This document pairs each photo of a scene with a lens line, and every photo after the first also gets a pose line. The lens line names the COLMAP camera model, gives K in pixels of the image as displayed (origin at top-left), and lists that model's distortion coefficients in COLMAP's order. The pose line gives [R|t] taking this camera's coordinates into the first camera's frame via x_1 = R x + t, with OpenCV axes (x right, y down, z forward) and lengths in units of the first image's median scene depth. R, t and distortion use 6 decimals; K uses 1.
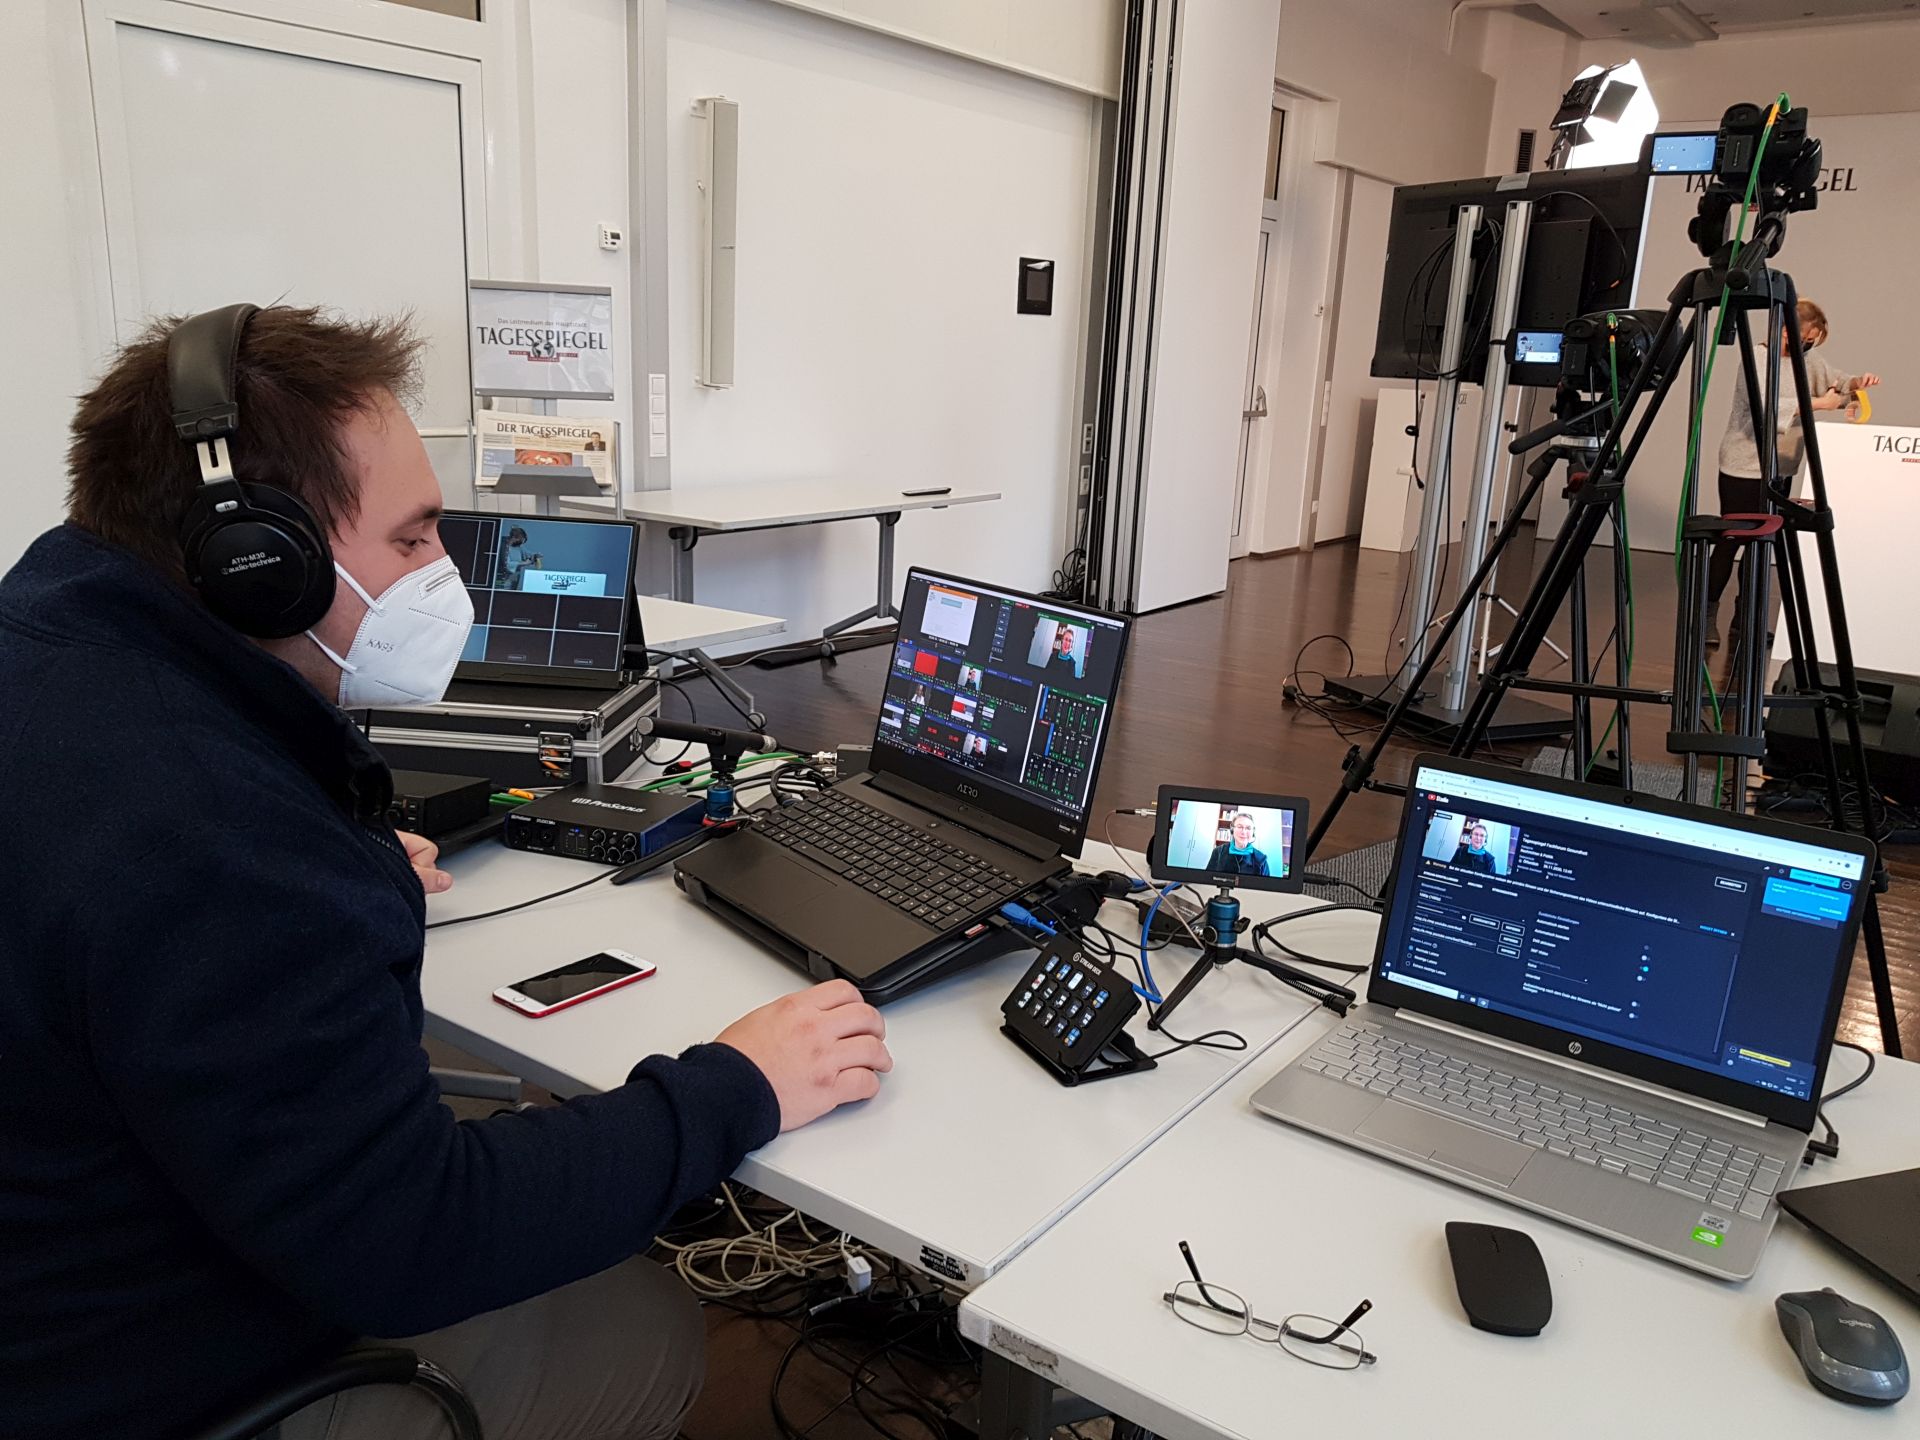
lens RADIAL K [[1456.1, 0, 951.8], [0, 1456.1, 730.9], [0, 0, 1]] dist [0.093064, -0.168020]
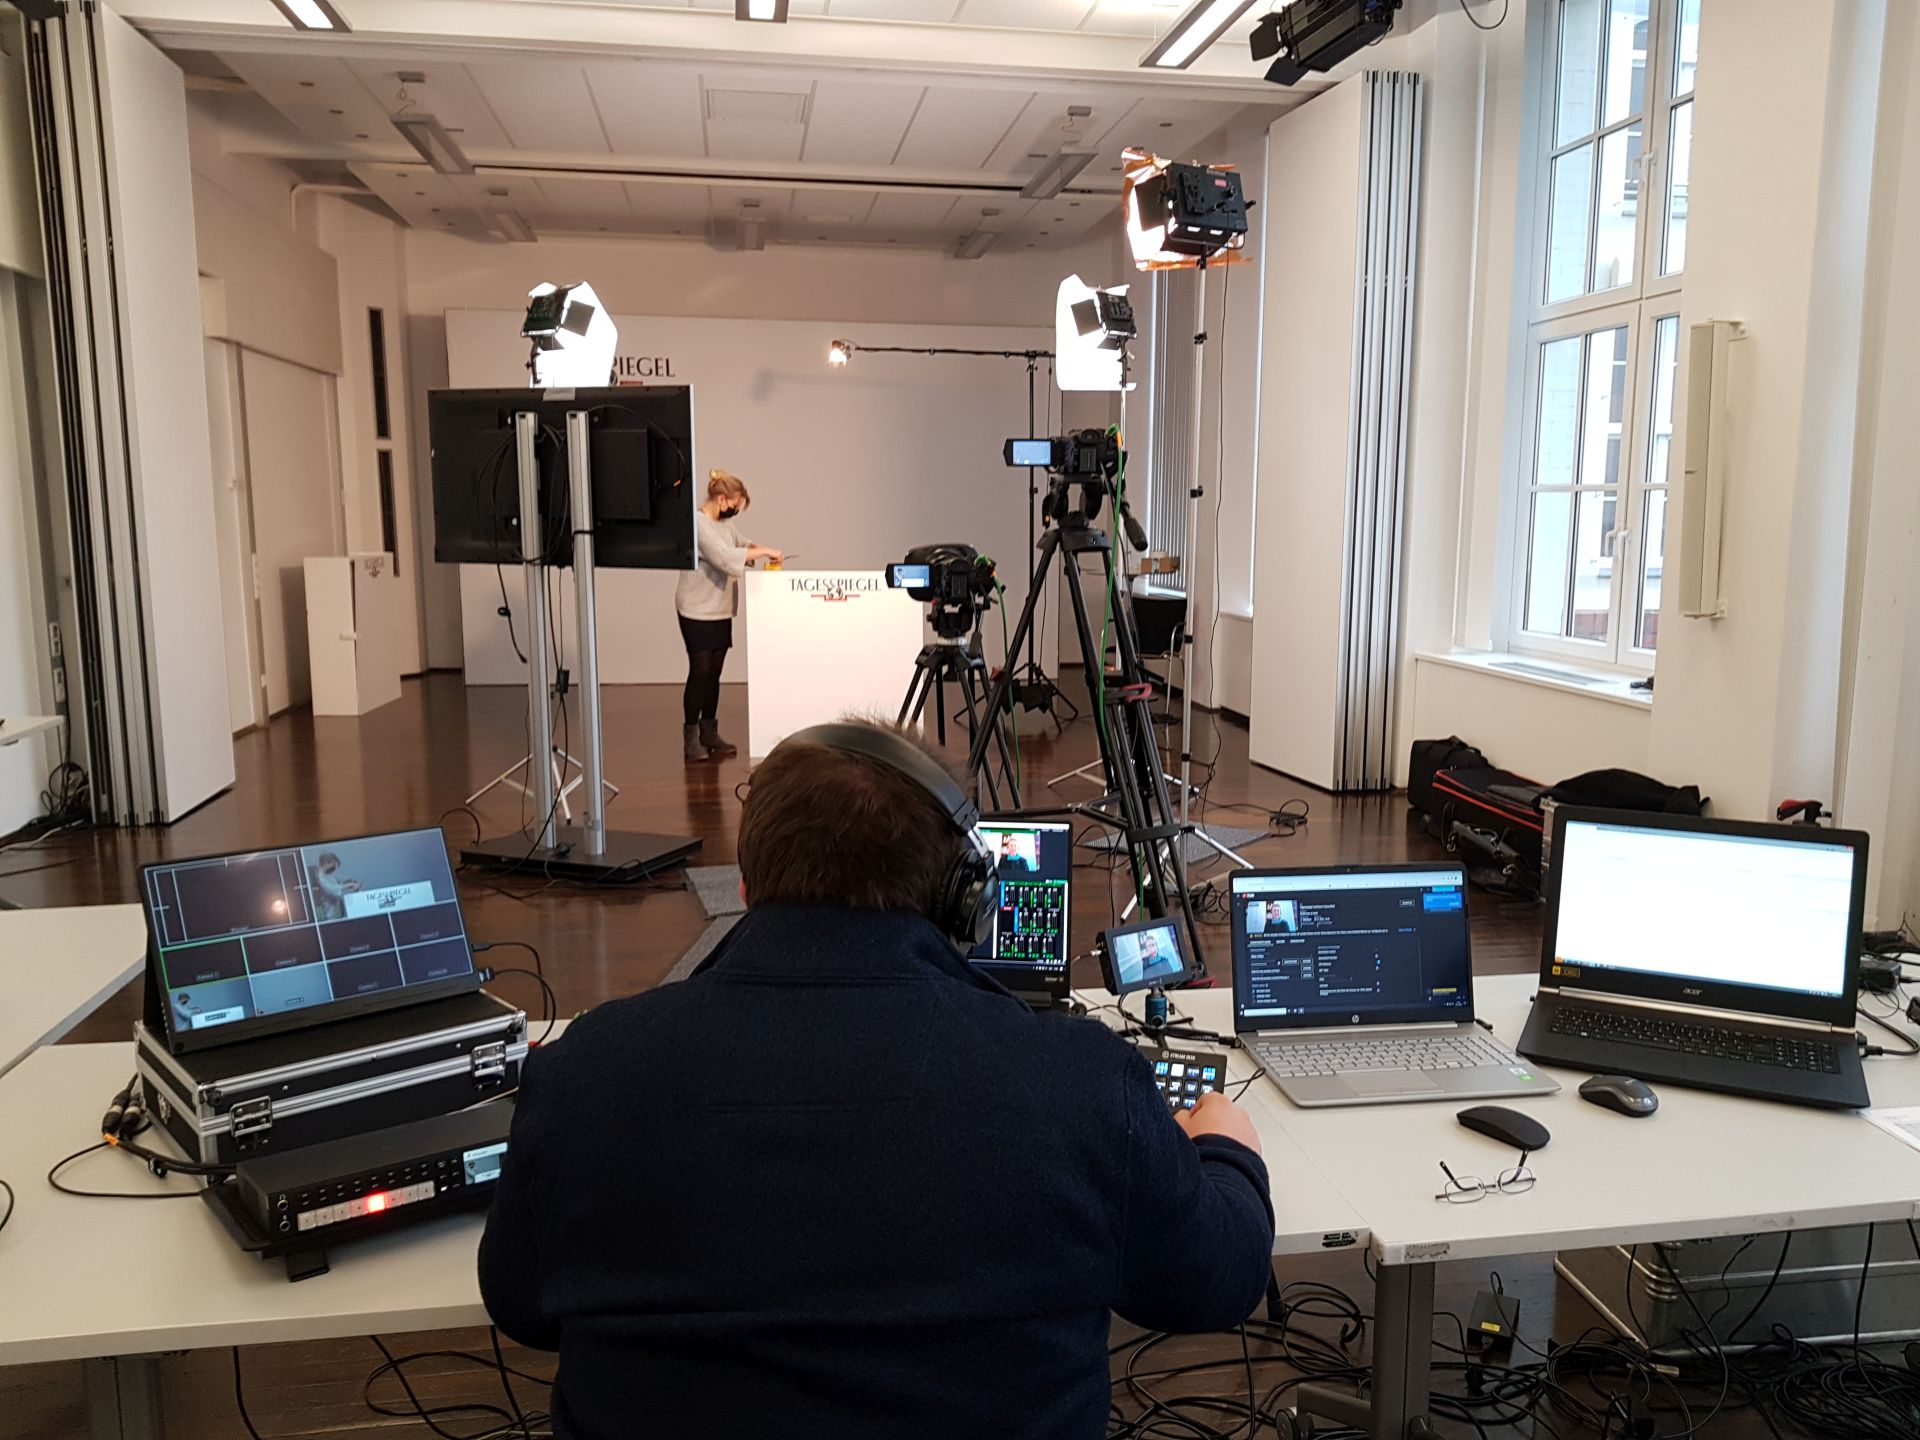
lens RADIAL K [[1456.1, 0, 951.8], [0, 1456.1, 730.9], [0, 0, 1]] dist [0.093064, -0.168020]
pose [[0.700888, -0.144626, 0.698455, -0.645092], [0.206911, 0.978347, -0.005050, -0.123491], [-0.682601, 0.148058, 0.715636, 0.029611]]
